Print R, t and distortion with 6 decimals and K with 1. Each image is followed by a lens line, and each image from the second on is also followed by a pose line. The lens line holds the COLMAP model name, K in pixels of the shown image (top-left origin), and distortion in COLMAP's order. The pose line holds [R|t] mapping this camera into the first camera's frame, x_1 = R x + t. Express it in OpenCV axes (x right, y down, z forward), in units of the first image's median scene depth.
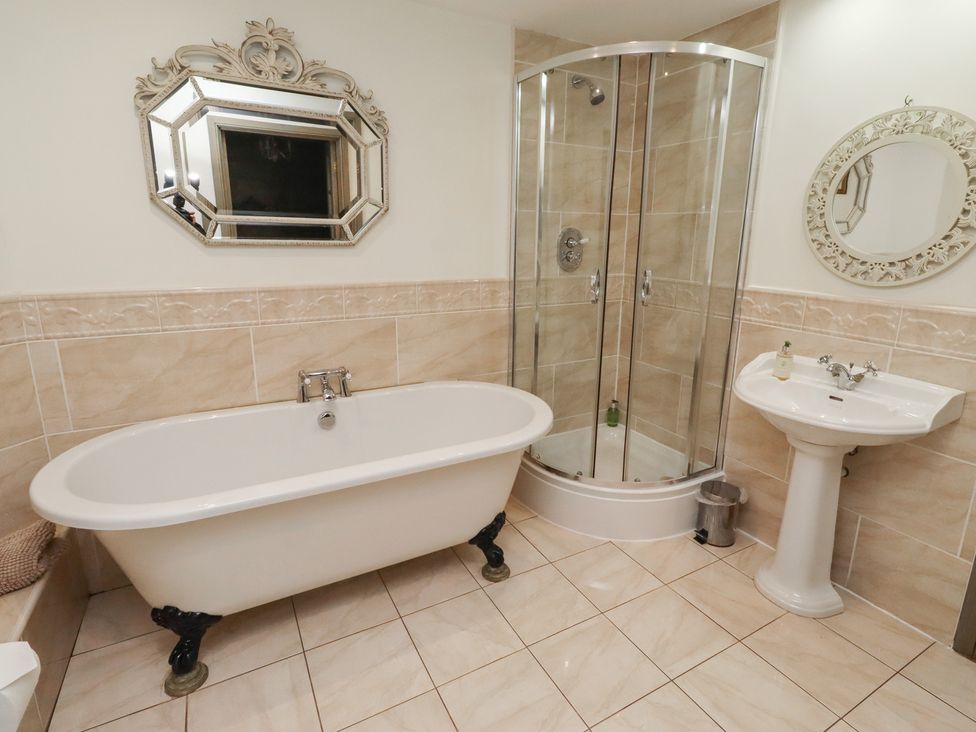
lens RADIAL K [[511.1, 0, 494.5], [0, 511.1, 352.4], [0, 0, 1]] dist [0.004445, -0.000750]
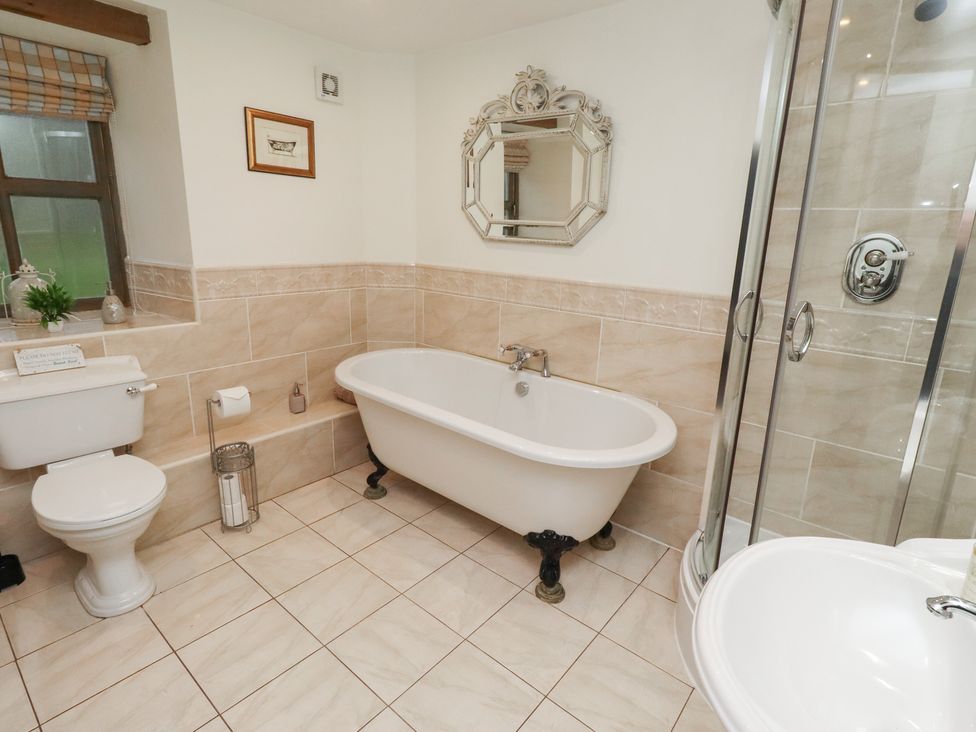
lens RADIAL K [[511.1, 0, 494.5], [0, 511.1, 352.4], [0, 0, 1]] dist [0.004445, -0.000750]
pose [[0.358024, 0.216483, -0.908270, 0.729642], [-0.248475, 0.959765, 0.130813, -0.091471], [0.900044, 0.178848, 0.397410, 0.460461]]
